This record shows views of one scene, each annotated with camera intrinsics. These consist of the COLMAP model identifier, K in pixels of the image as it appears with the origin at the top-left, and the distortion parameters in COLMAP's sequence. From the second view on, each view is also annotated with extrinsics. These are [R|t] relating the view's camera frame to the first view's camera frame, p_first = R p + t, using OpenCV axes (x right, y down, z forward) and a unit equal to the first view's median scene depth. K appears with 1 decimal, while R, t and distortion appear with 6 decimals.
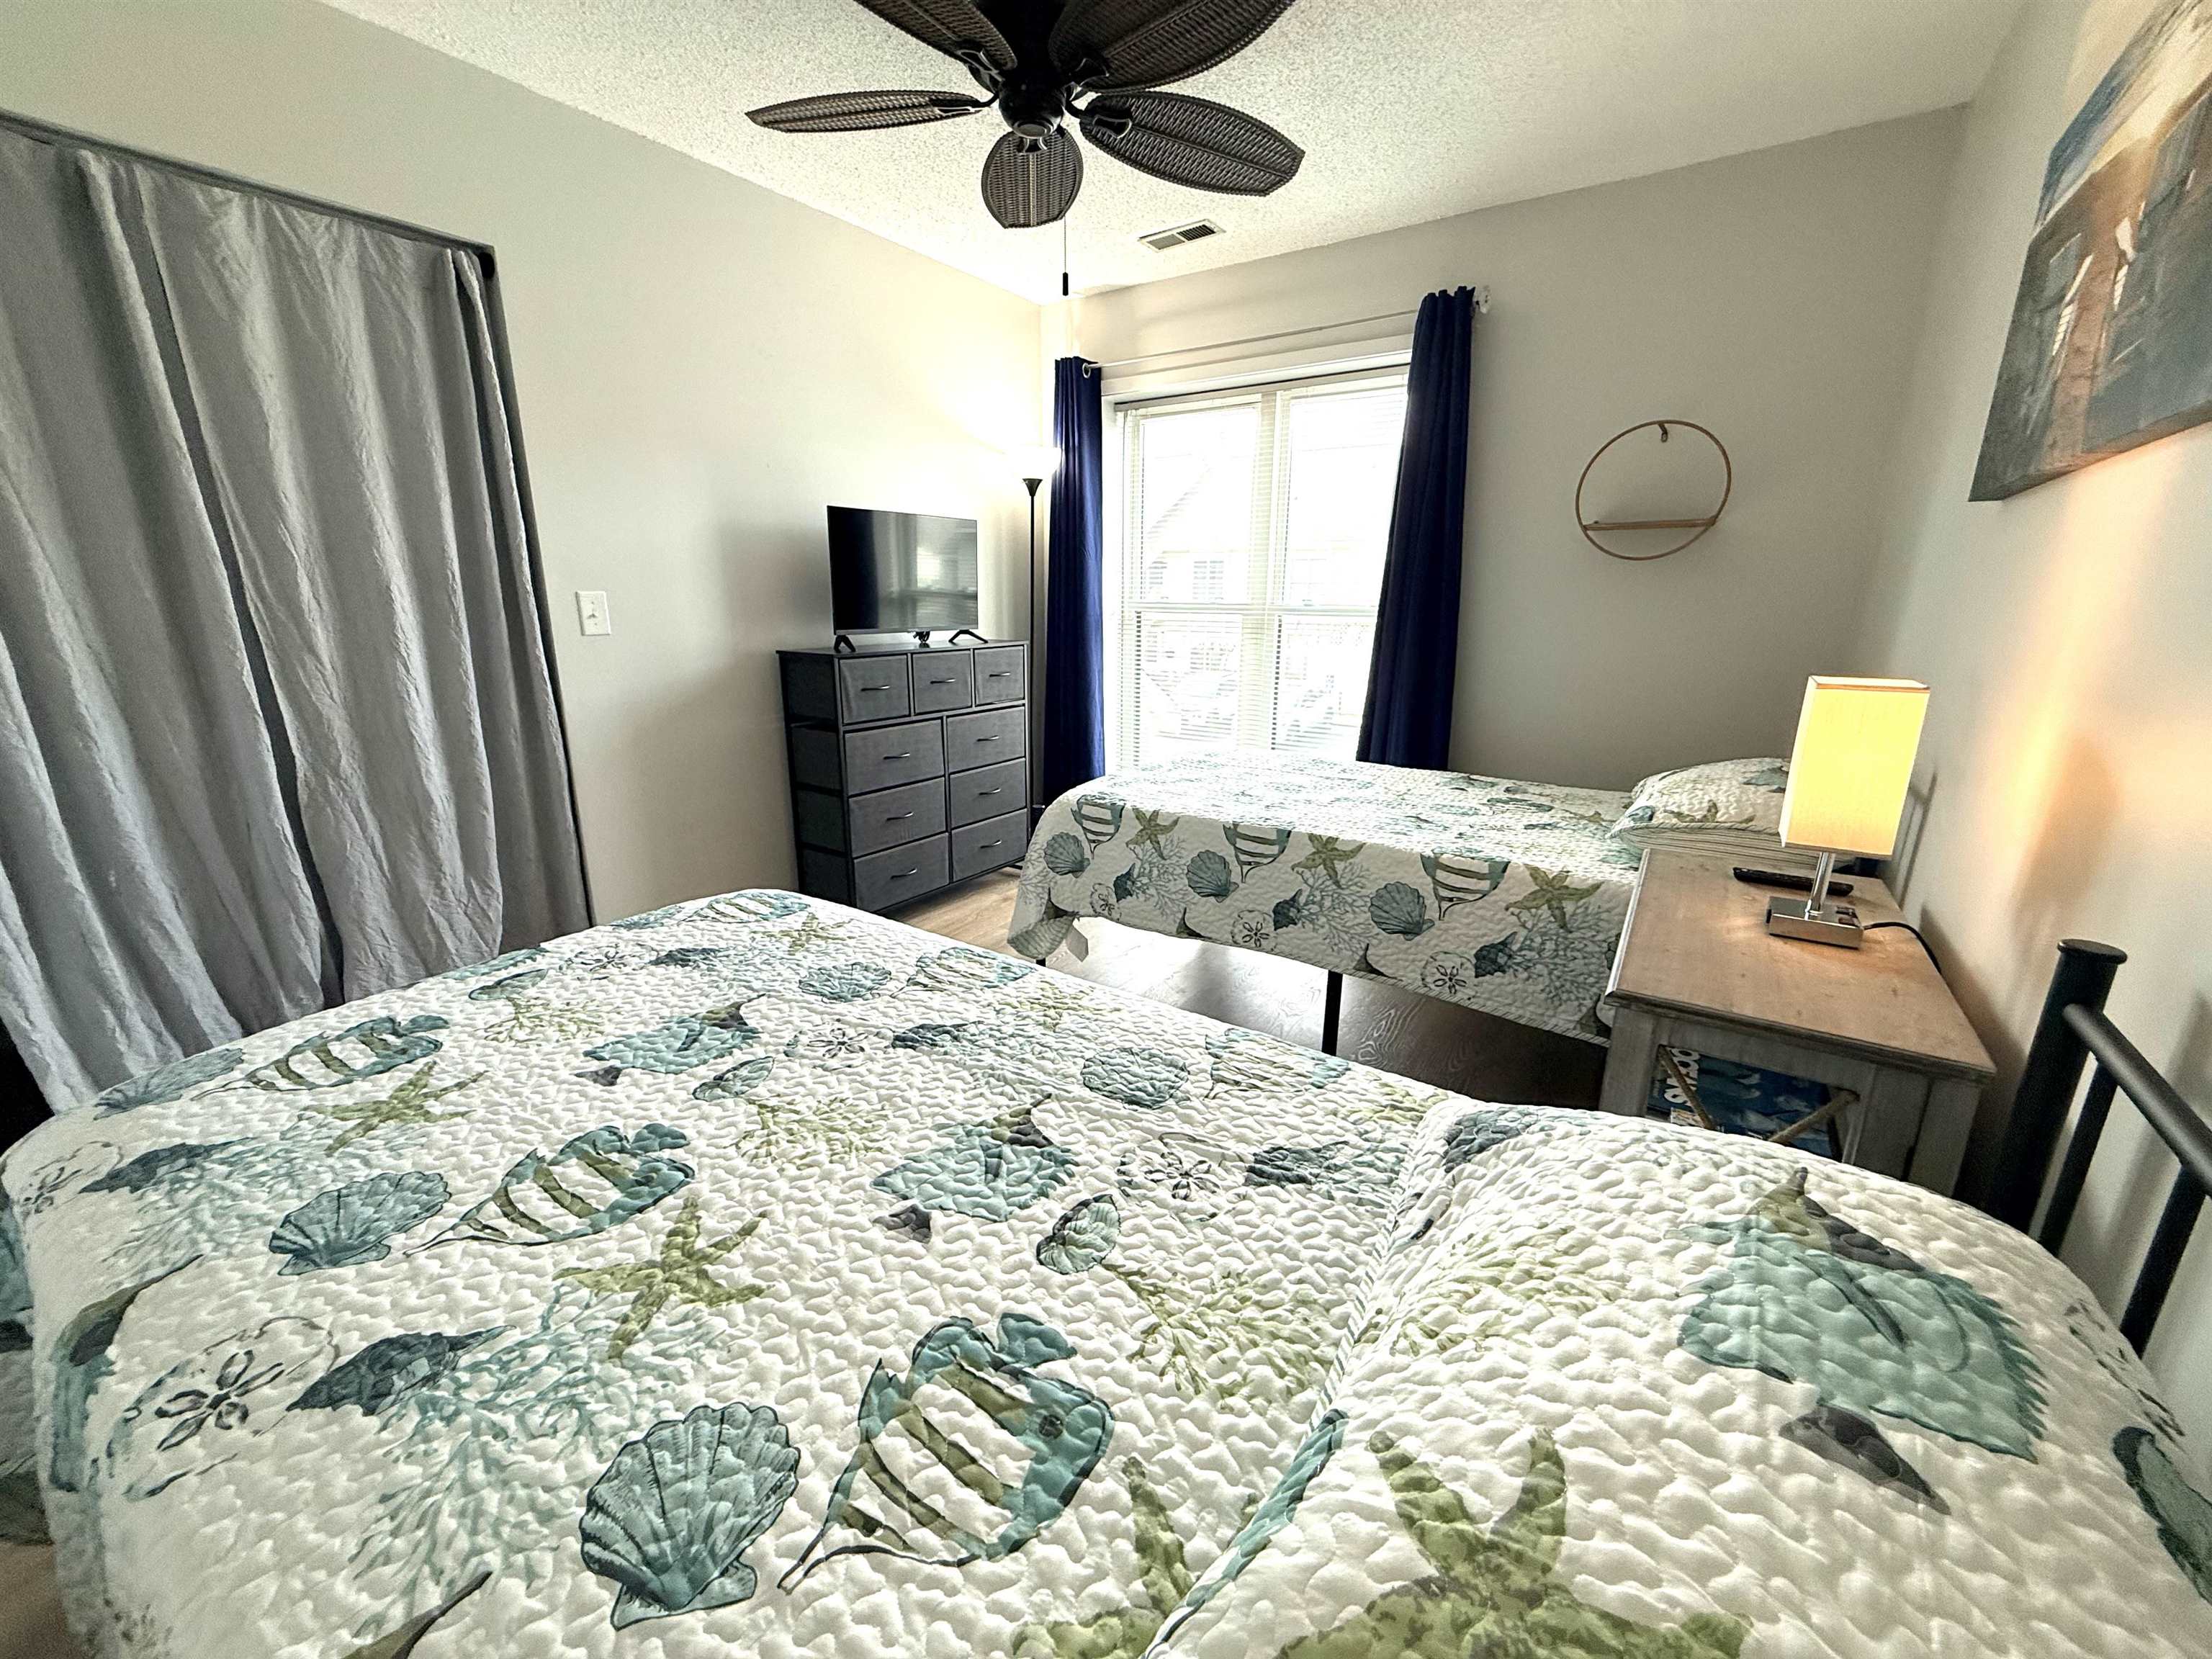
lens RADIAL K [[881.6, 0, 1099.9], [0, 881.6, 826.6], [0, 0, 1]] dist [0.001499, -0.000096]
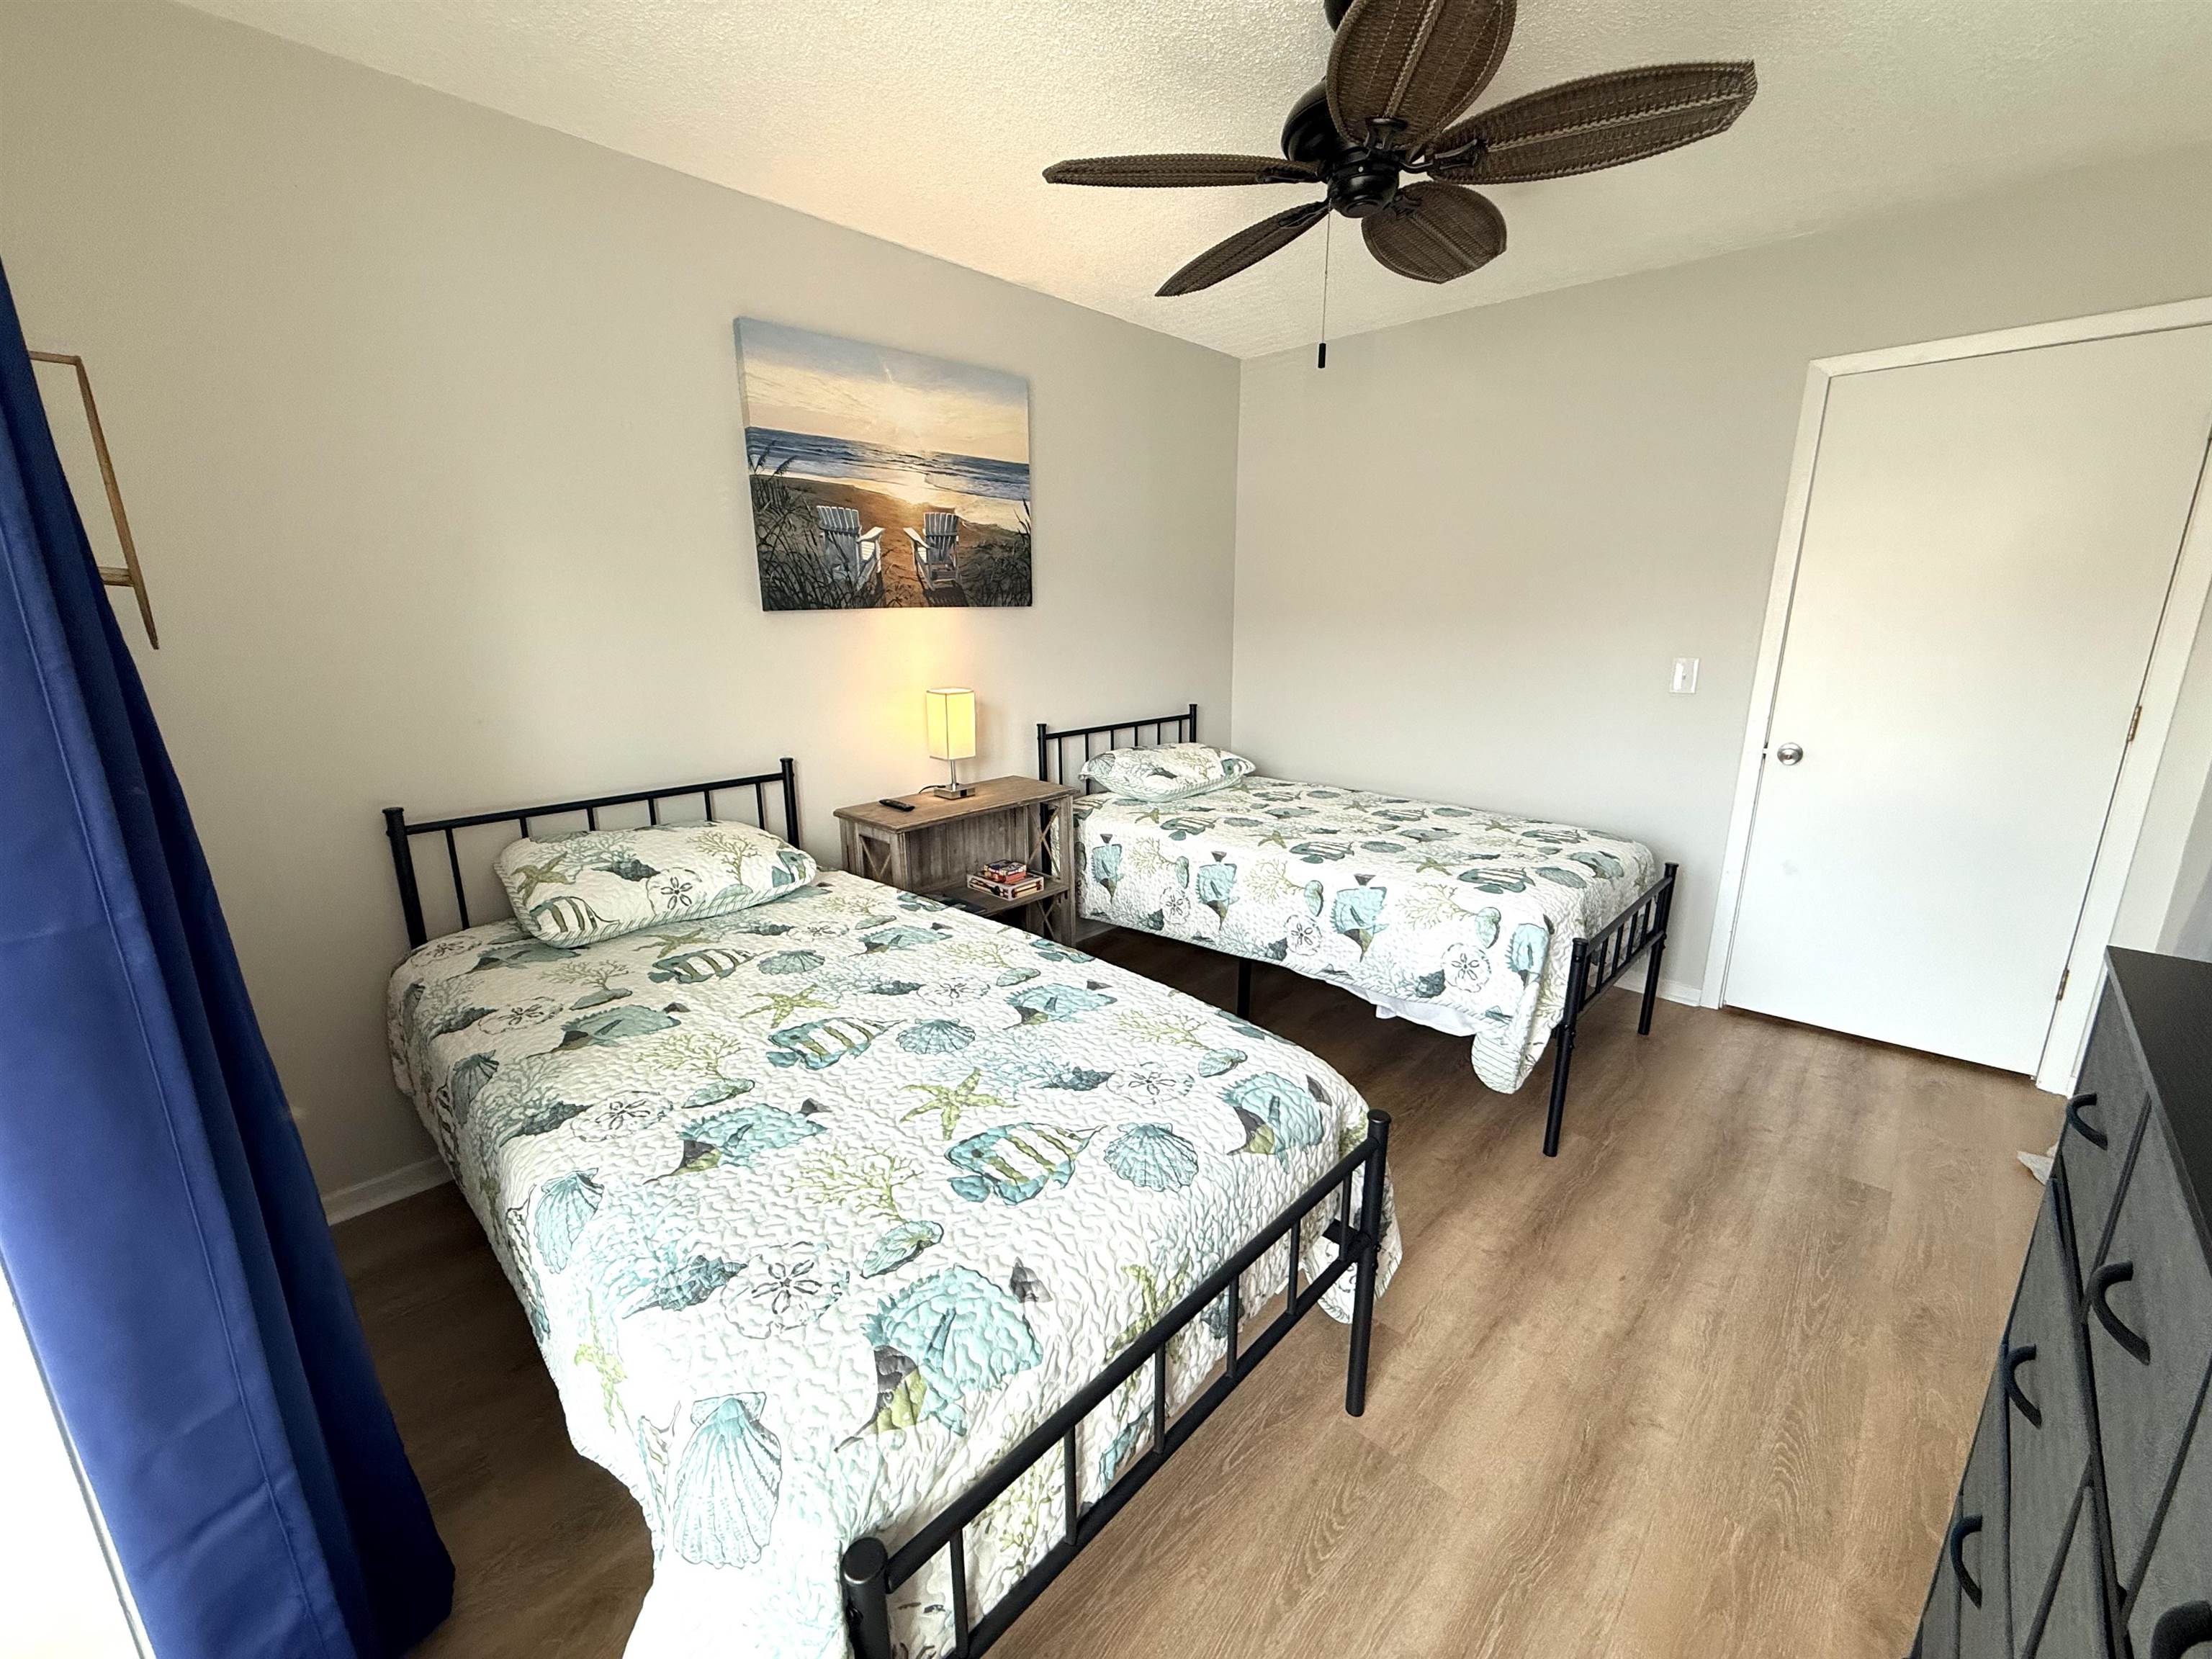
lens RADIAL K [[881.6, 0, 1099.9], [0, 881.6, 826.6], [0, 0, 1]] dist [0.001499, -0.000096]
pose [[-0.986083, -0.039147, 0.161577, 0.025750], [0.044260, 0.874993, 0.482107, -0.760297], [-0.160252, 0.482550, -0.861084, 2.454932]]
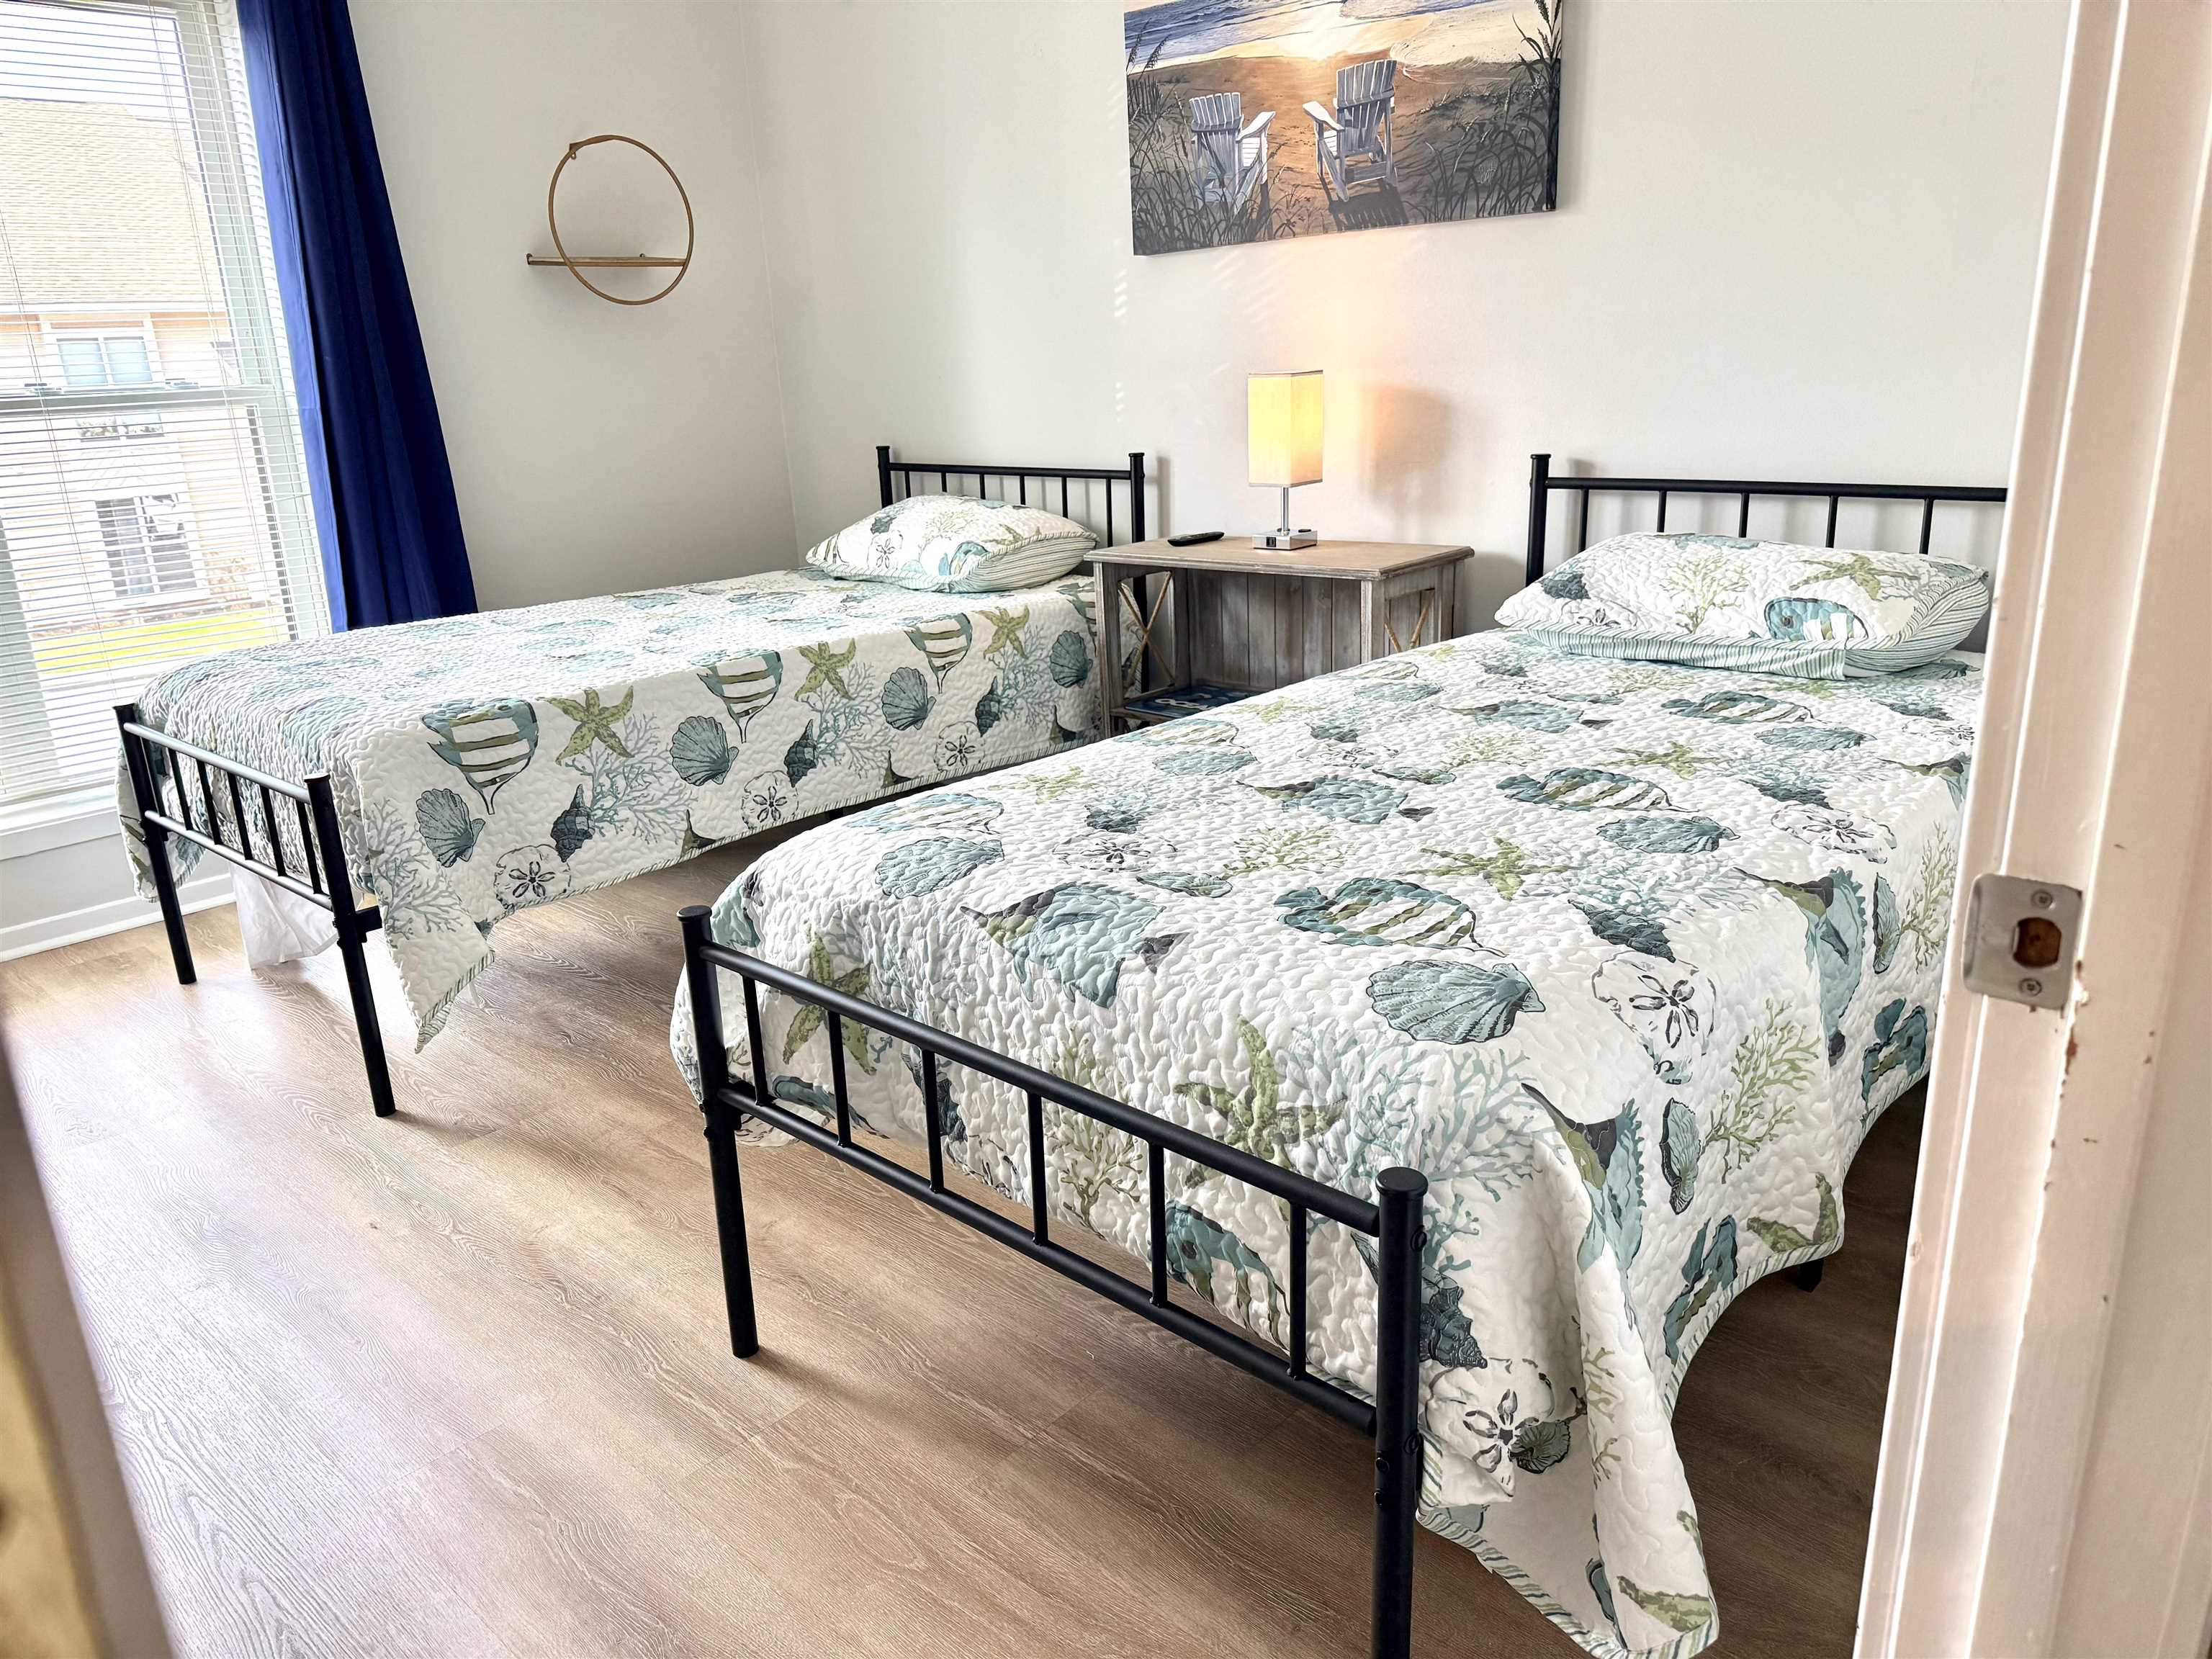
lens RADIAL K [[1542.1, 0, 1105.6], [0, 1542.1, 834.6], [0, 0, 1]] dist [0.191394, -0.413216]
pose [[0.146327, -0.303841, 0.941419, -1.534268], [0.295692, 0.921588, 0.251481, -0.151266], [-0.944010, 0.241572, 0.224696, 0.659681]]
